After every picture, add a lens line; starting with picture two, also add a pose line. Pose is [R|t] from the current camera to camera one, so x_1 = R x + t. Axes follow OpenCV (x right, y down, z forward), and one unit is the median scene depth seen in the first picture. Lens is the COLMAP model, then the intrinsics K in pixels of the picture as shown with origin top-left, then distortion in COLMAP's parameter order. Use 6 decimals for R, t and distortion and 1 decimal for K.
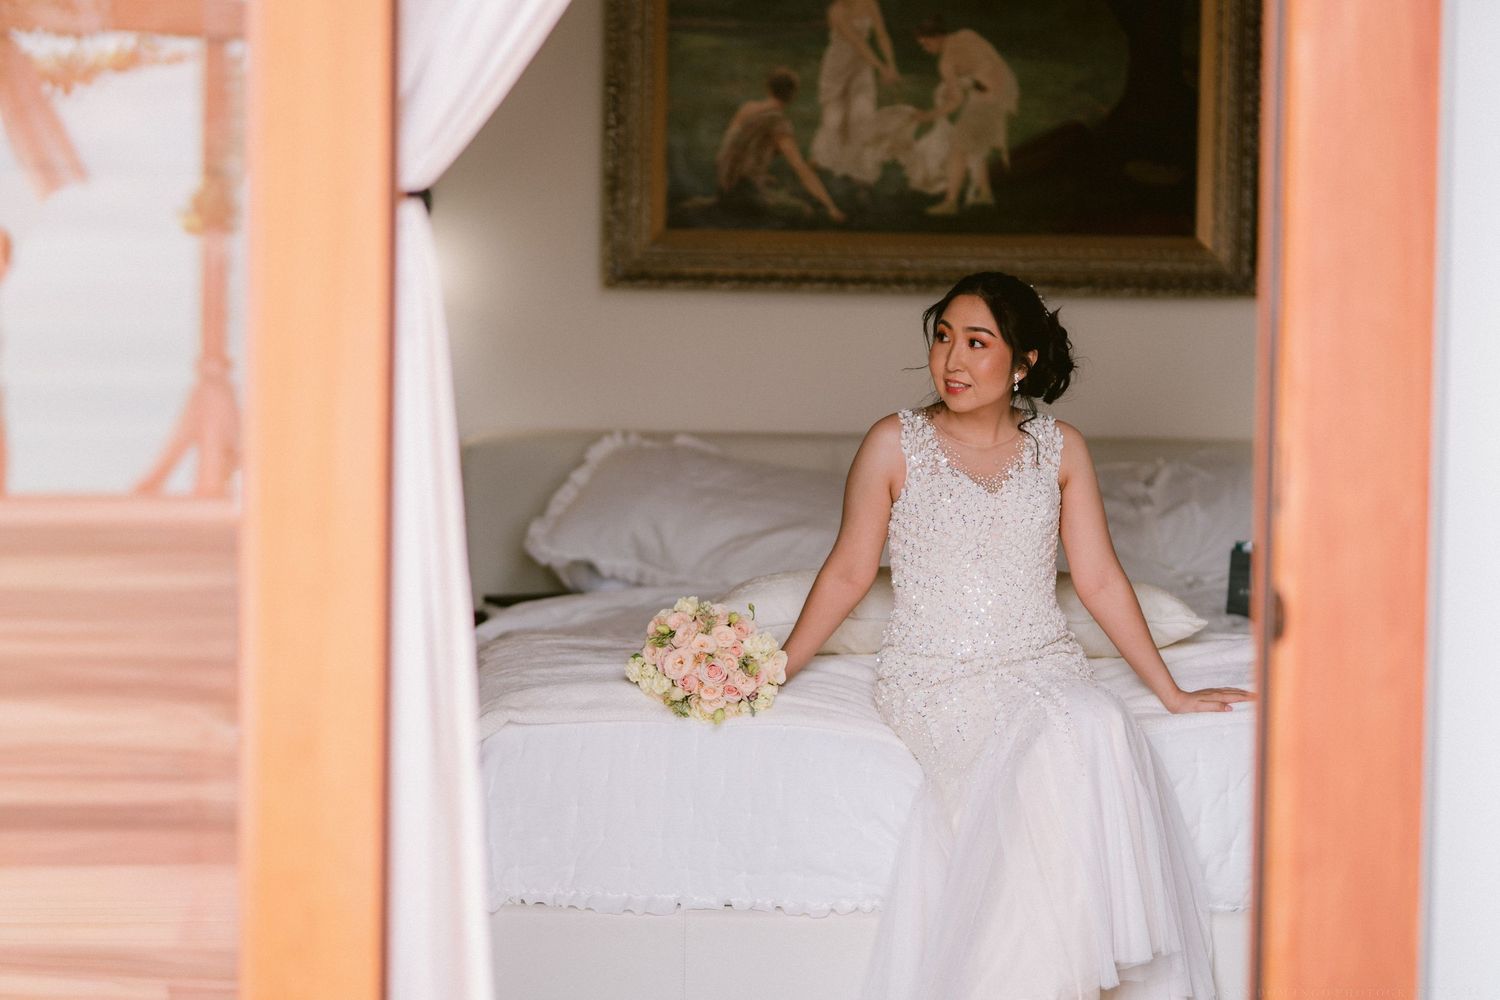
lens RADIAL K [[3524.8, 0, 750.0], [0, 3524.8, 500.0], [0, 0, 1]] dist [0.055644, -0.272684]
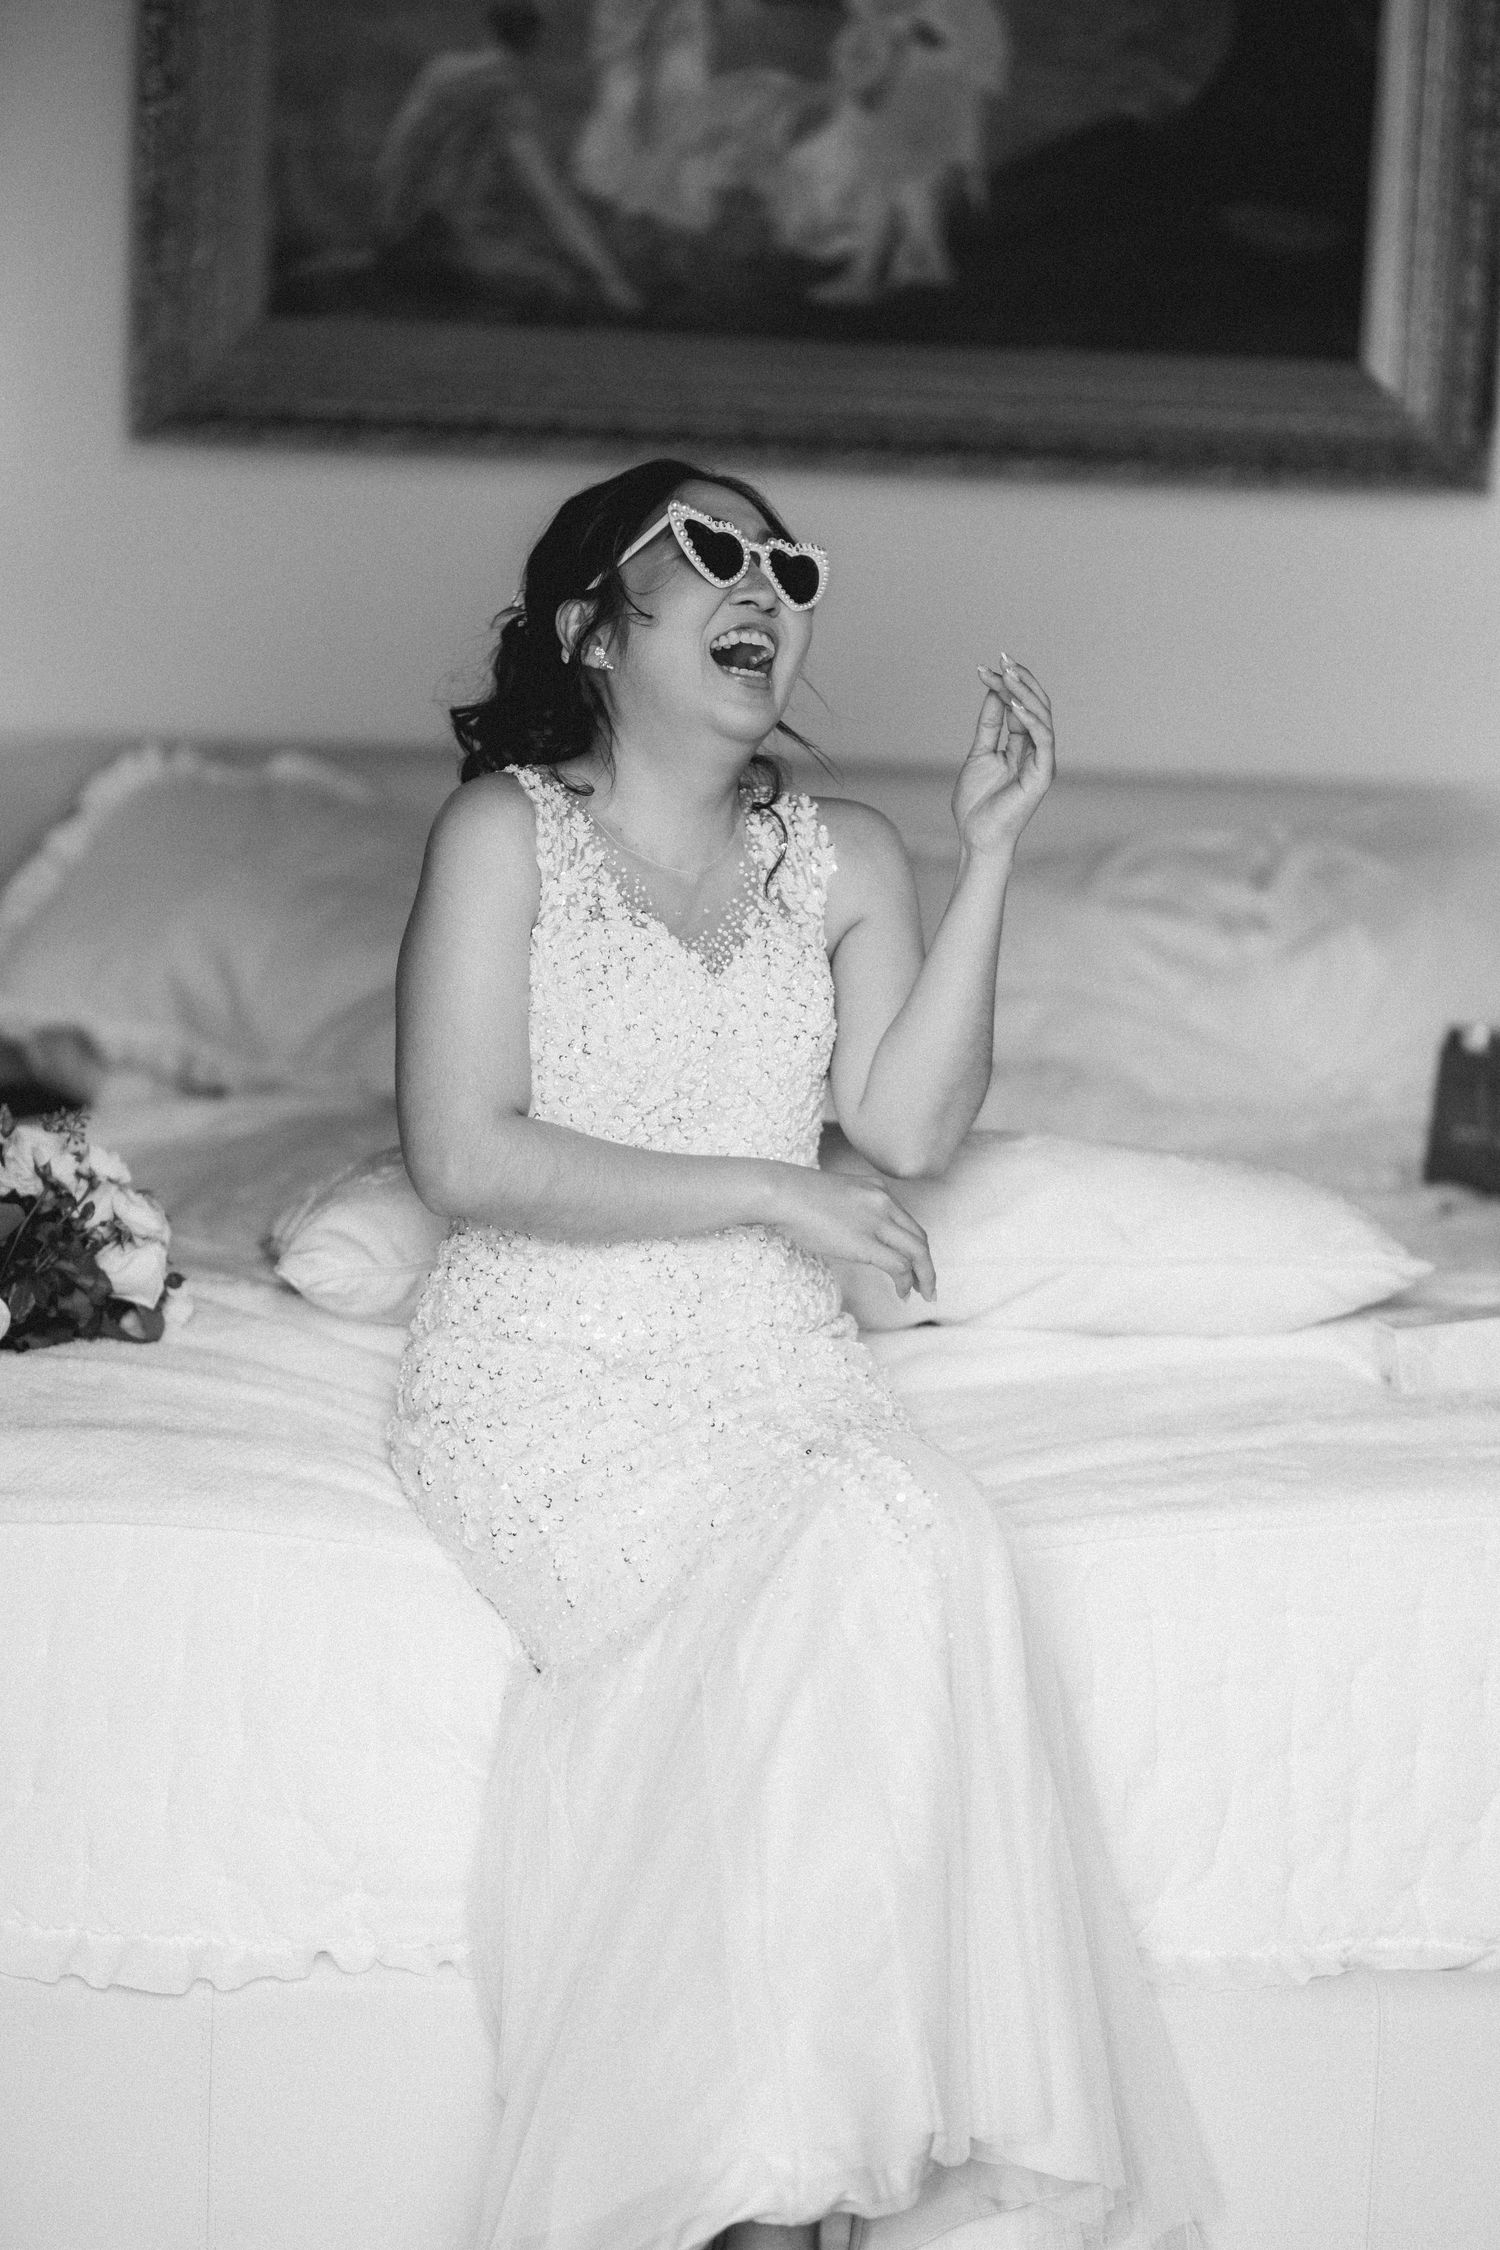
lens RADIAL K [[5287.2, 0, 750.0], [0, 5287.2, 1125.0], [0, 0, 1]] dist [0.055644, -0.272684]
pose [[0.998655, 0.020637, 0.047565, 0.009764], [-0.024468, 0.996379, 0.081421, -0.027654], [-0.045713, -0.082476, 0.995544, 0.271922]]
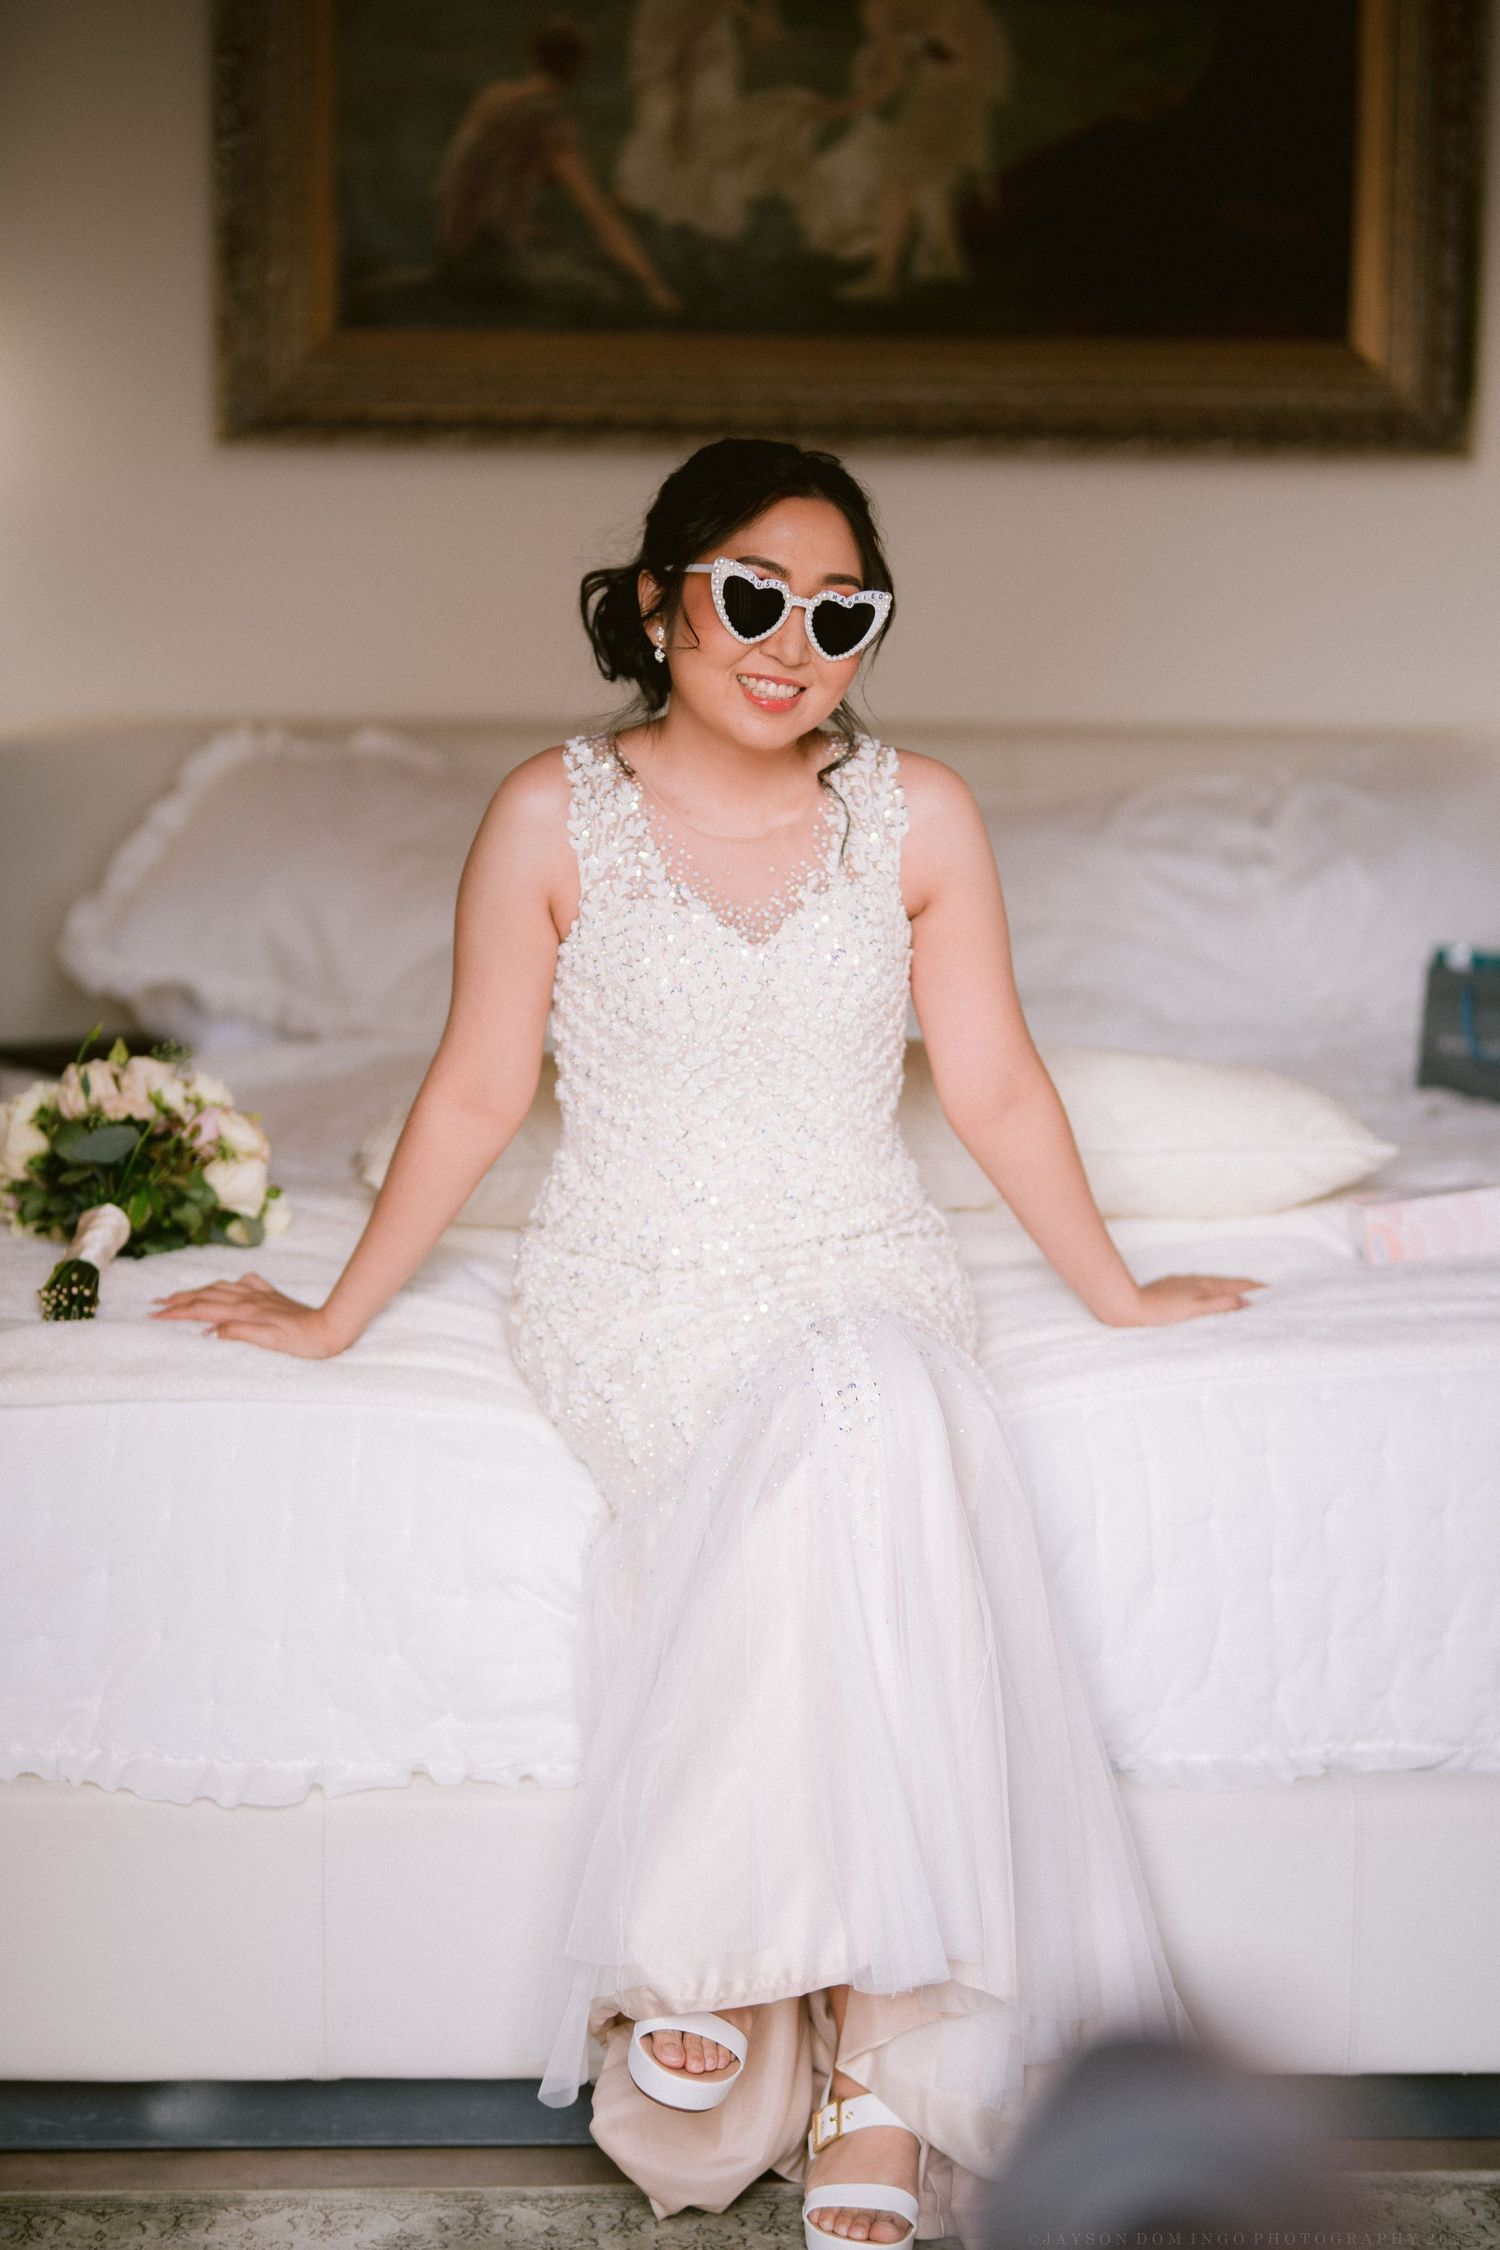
lens RADIAL K [[5287.2, 0, 750.0], [0, 5287.2, 1125.0], [0, 0, 1]] dist [0.055644, -0.272684]
pose [[0.999602, -0.007172, 0.027272, 0.014857], [0.004853, 0.996439, 0.084173, -0.025237], [-0.027779, -0.084007, 0.996078, 0.208844]]
